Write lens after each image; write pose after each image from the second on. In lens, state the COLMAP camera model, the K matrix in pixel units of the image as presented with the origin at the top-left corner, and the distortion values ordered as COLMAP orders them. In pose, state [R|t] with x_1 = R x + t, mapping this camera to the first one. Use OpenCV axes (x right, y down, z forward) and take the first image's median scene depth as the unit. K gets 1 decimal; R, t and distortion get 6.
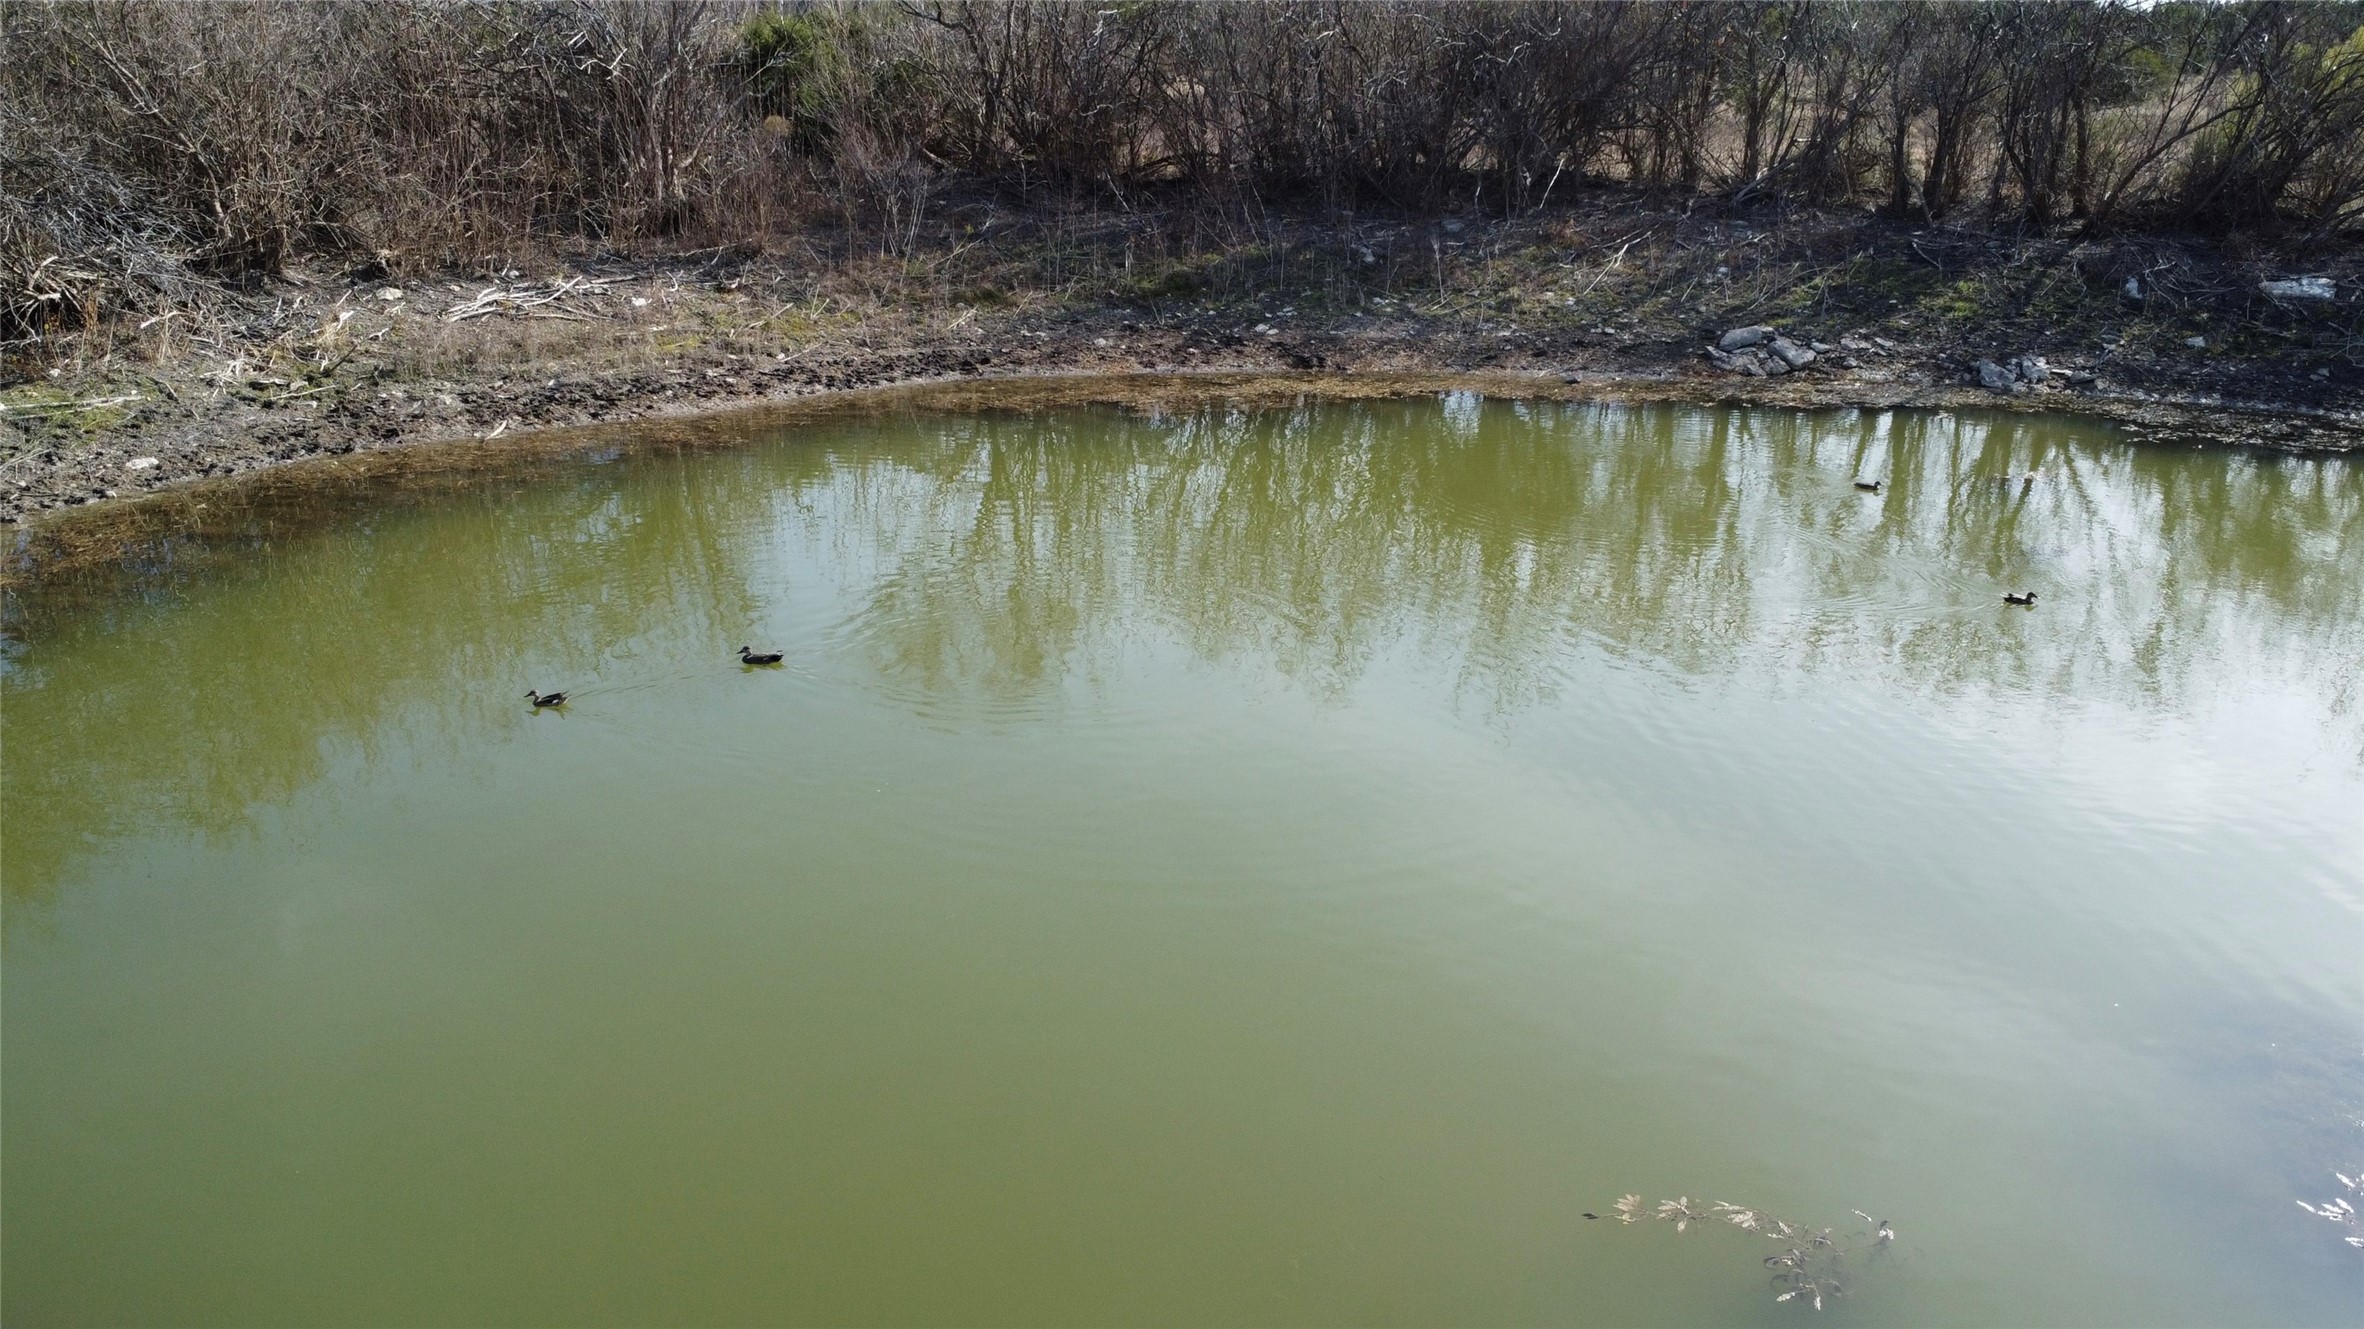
lens RADIAL K [[1813.4, 0, 1182.0], [0, 1813.4, 664.5], [0, 0, 1]] dist [-0.009205, -0.041966]
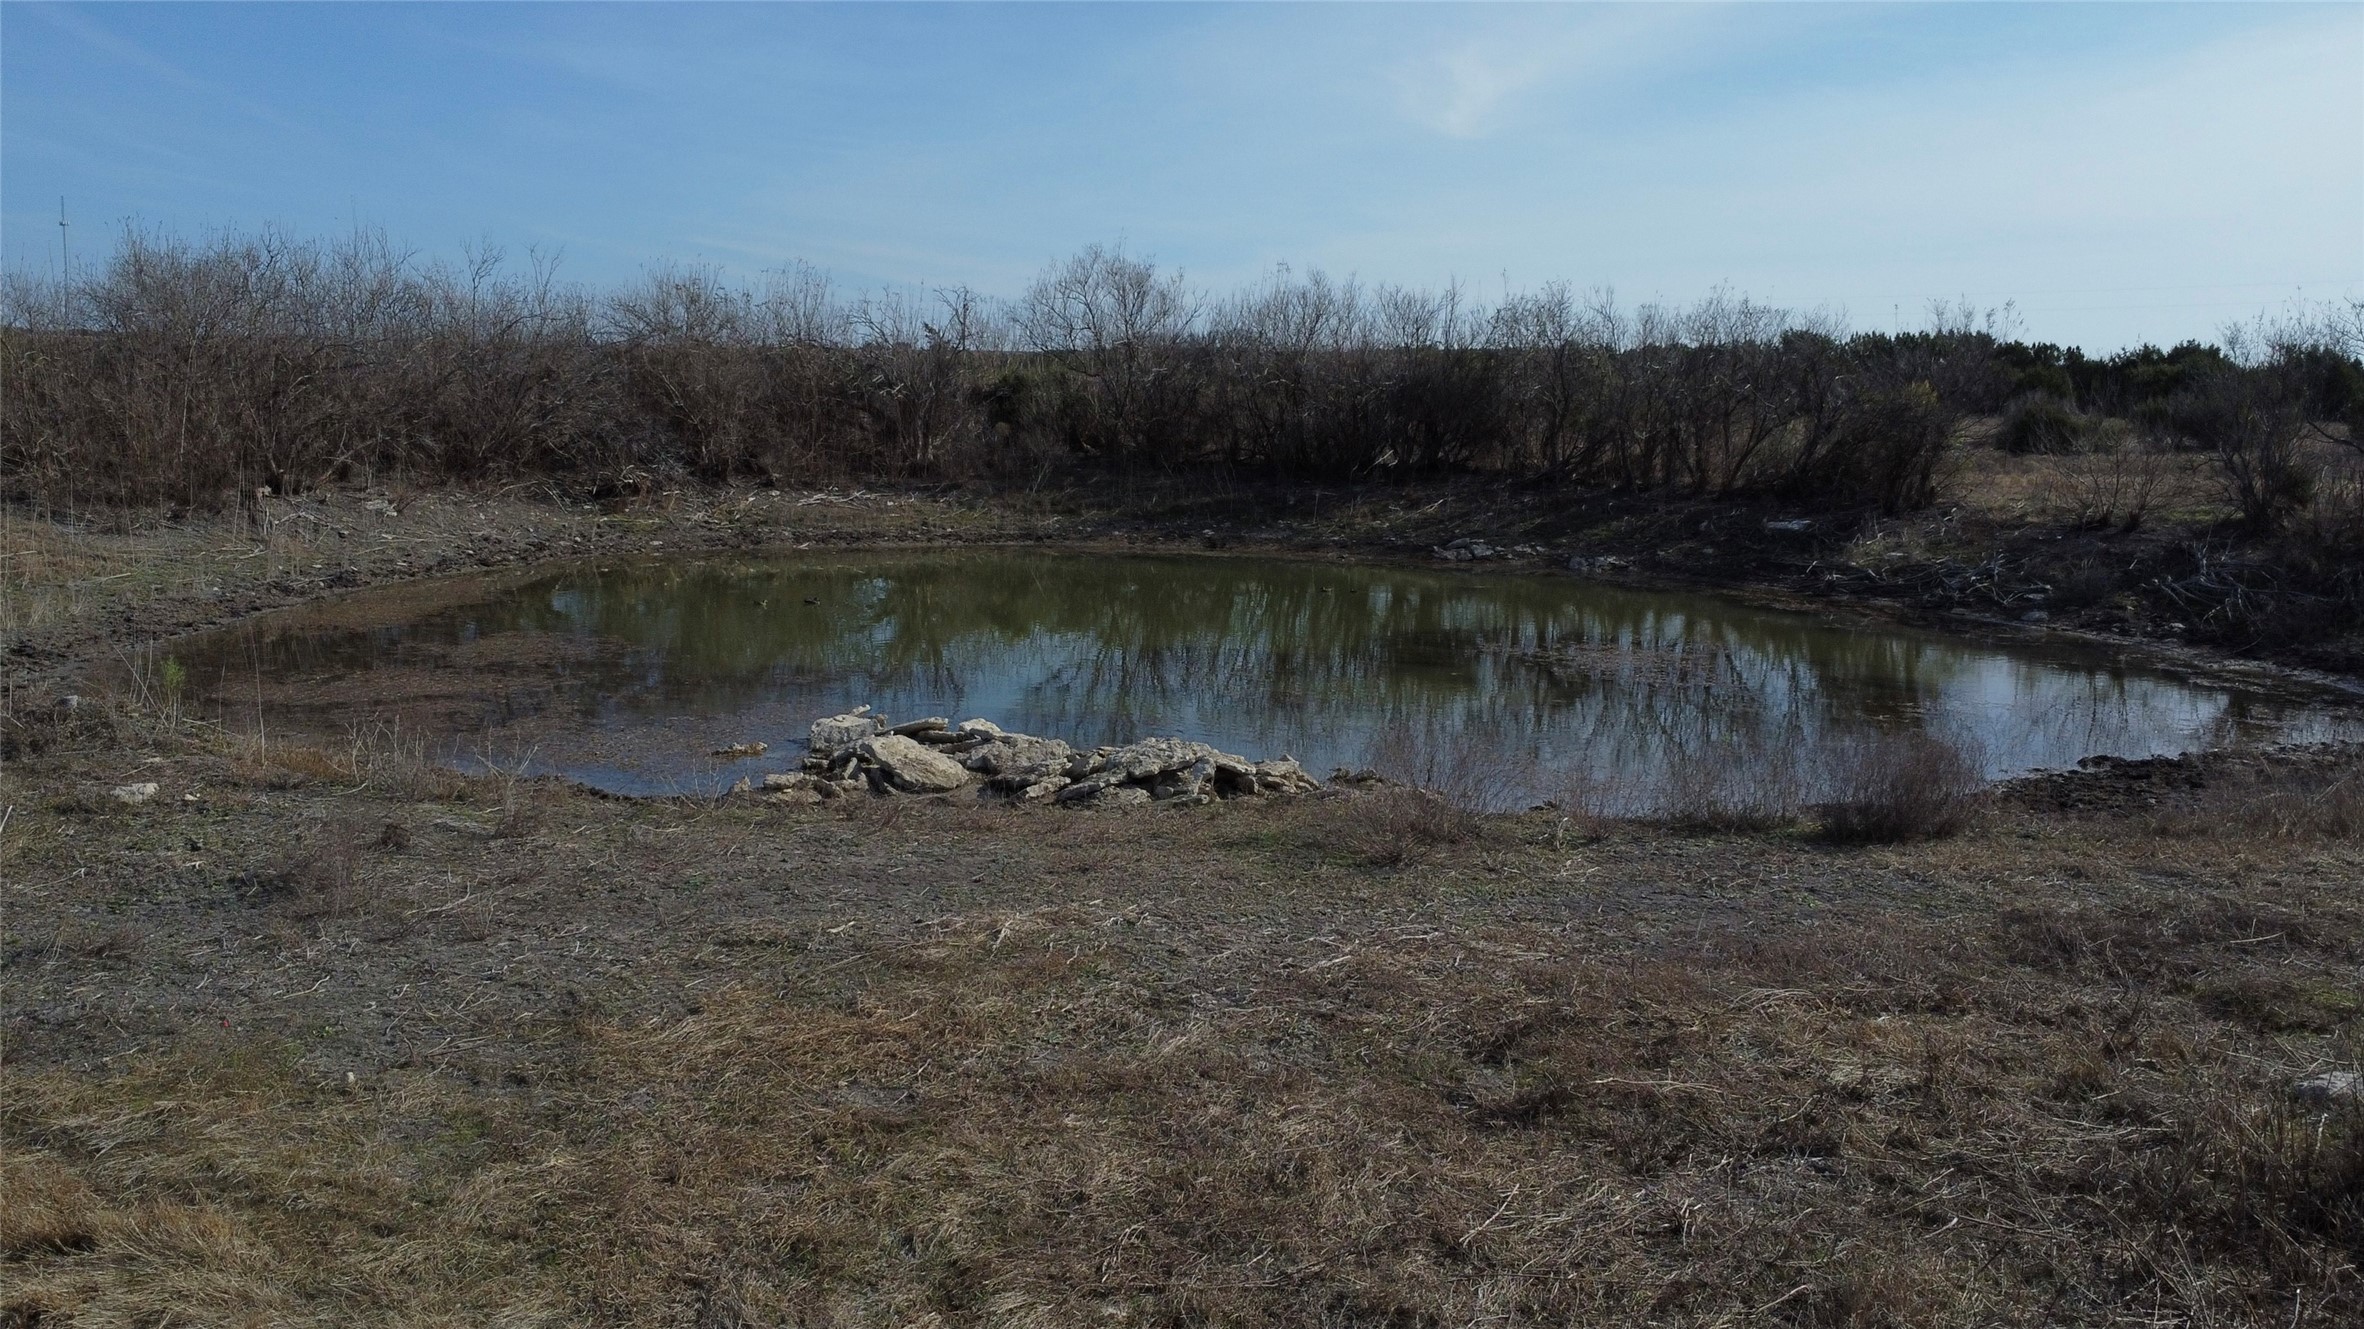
lens RADIAL K [[1813.4, 0, 1182.0], [0, 1813.4, 664.5], [0, 0, 1]] dist [-0.009205, -0.041966]
pose [[0.970440, 0.048610, -0.236398, 0.478007], [-0.090930, 0.980968, -0.171564, 0.278738], [0.223559, 0.187988, 0.956390, -0.788320]]
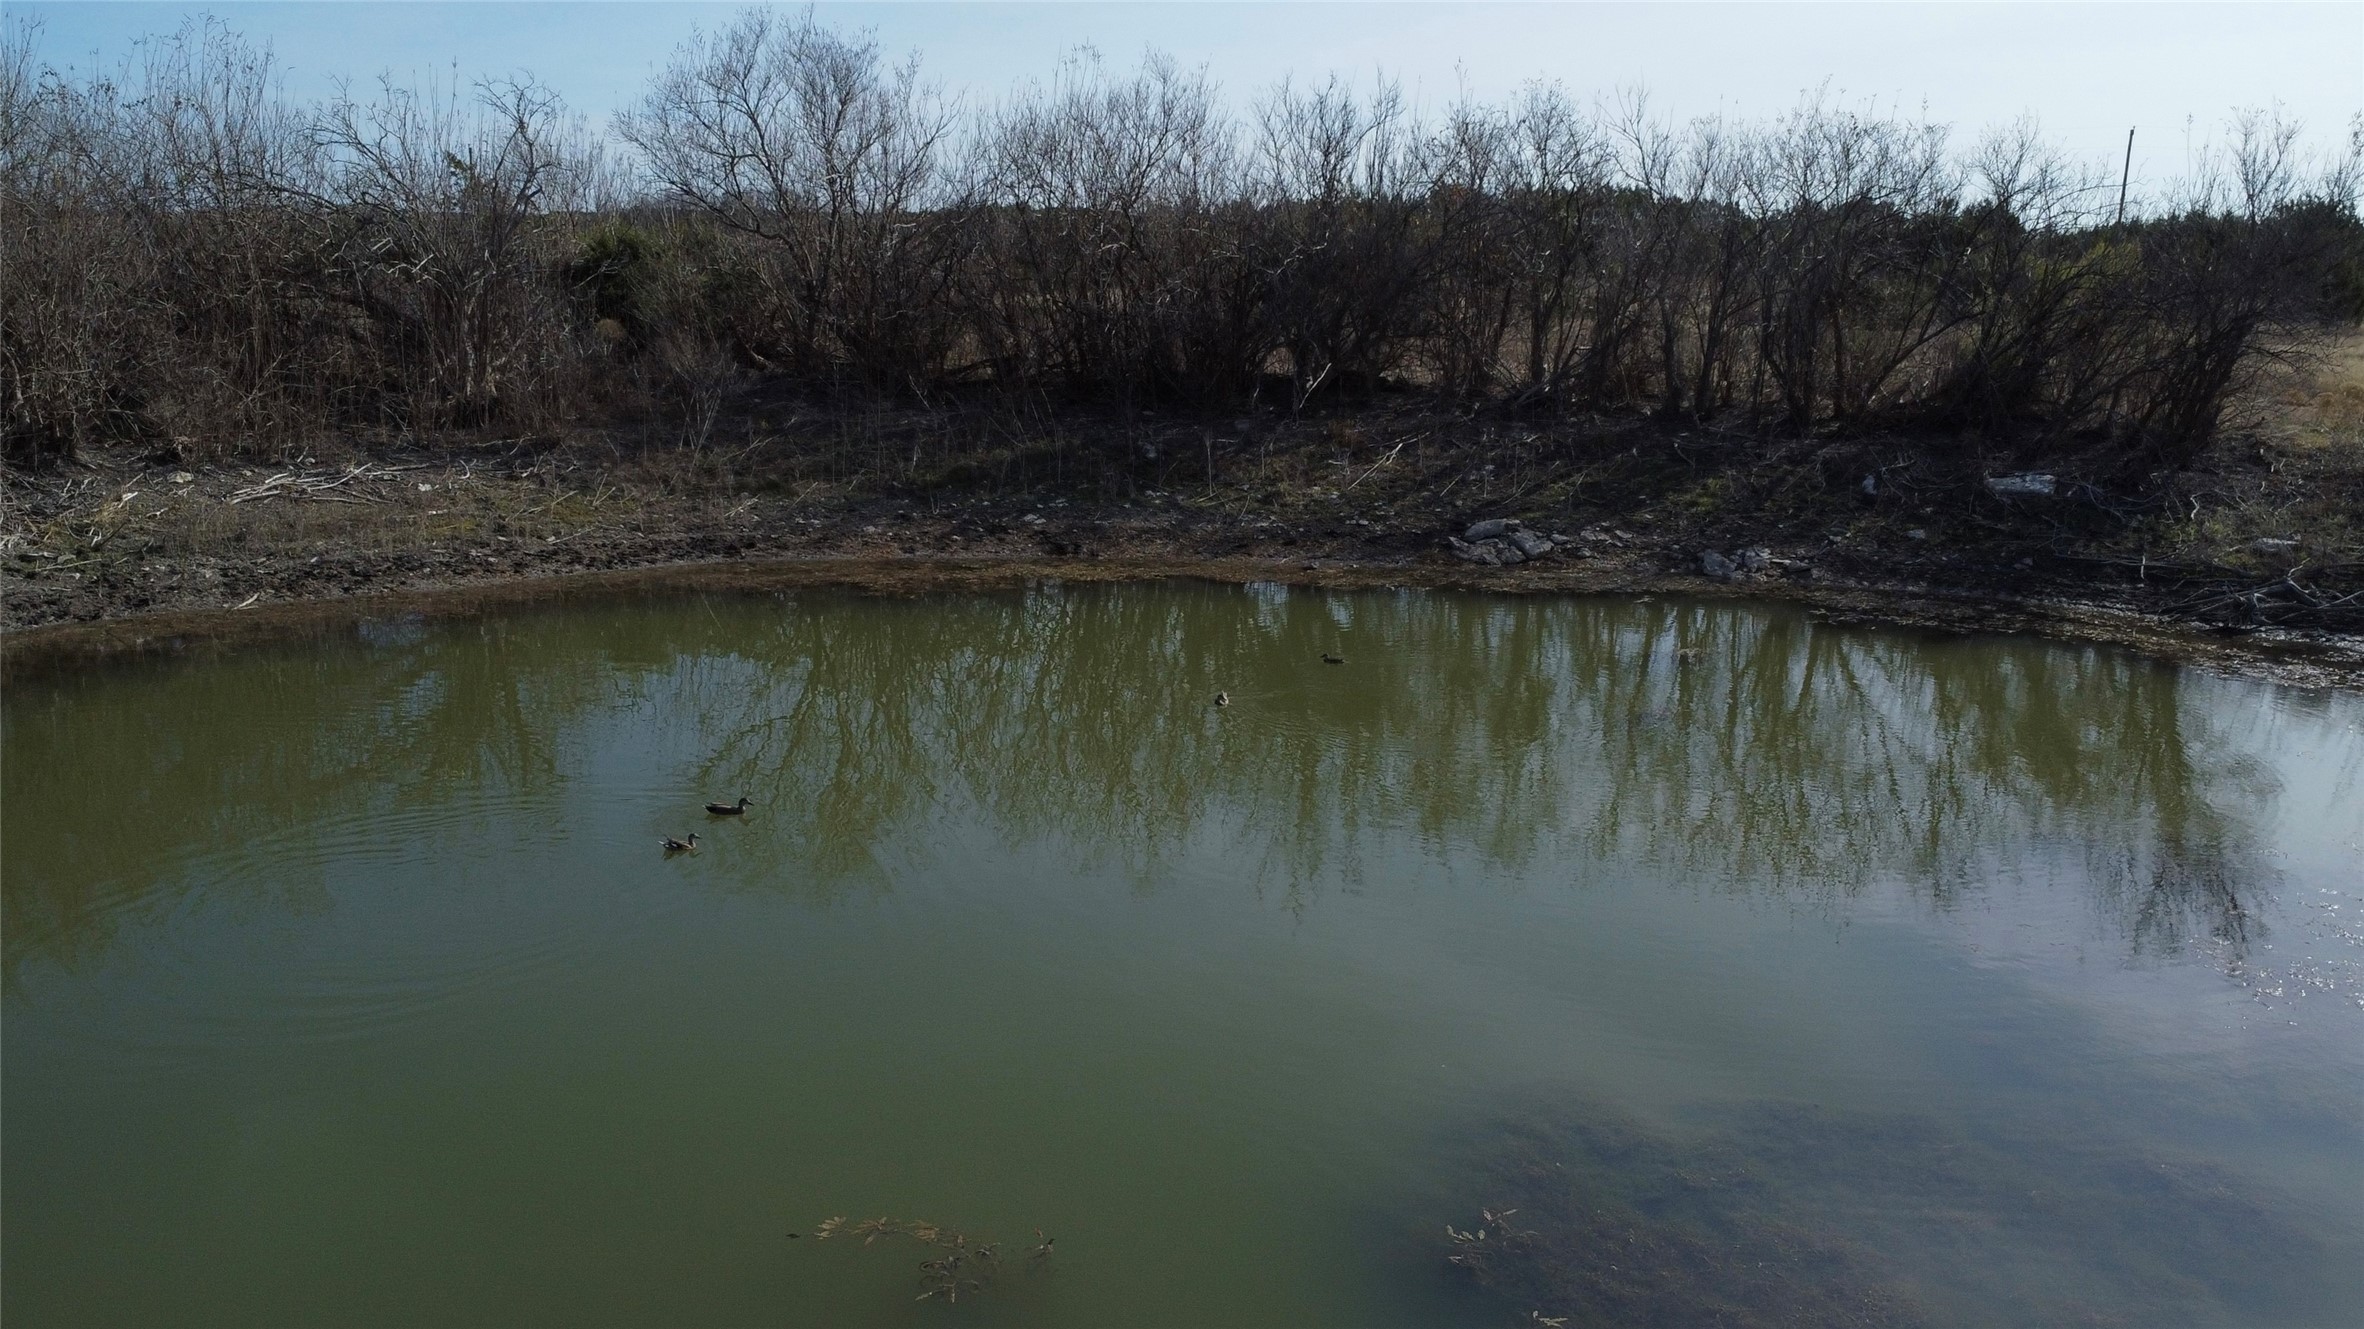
lens RADIAL K [[1858.3, 0, 1182.0], [0, 1858.3, 664.5], [0, 0, 1]] dist [-0.009780, -0.037985]
pose [[0.999963, 0.006446, 0.005651, 0.128247], [-0.005748, 0.993242, -0.115922, 0.023177], [-0.006360, 0.115885, 0.993242, -0.059520]]
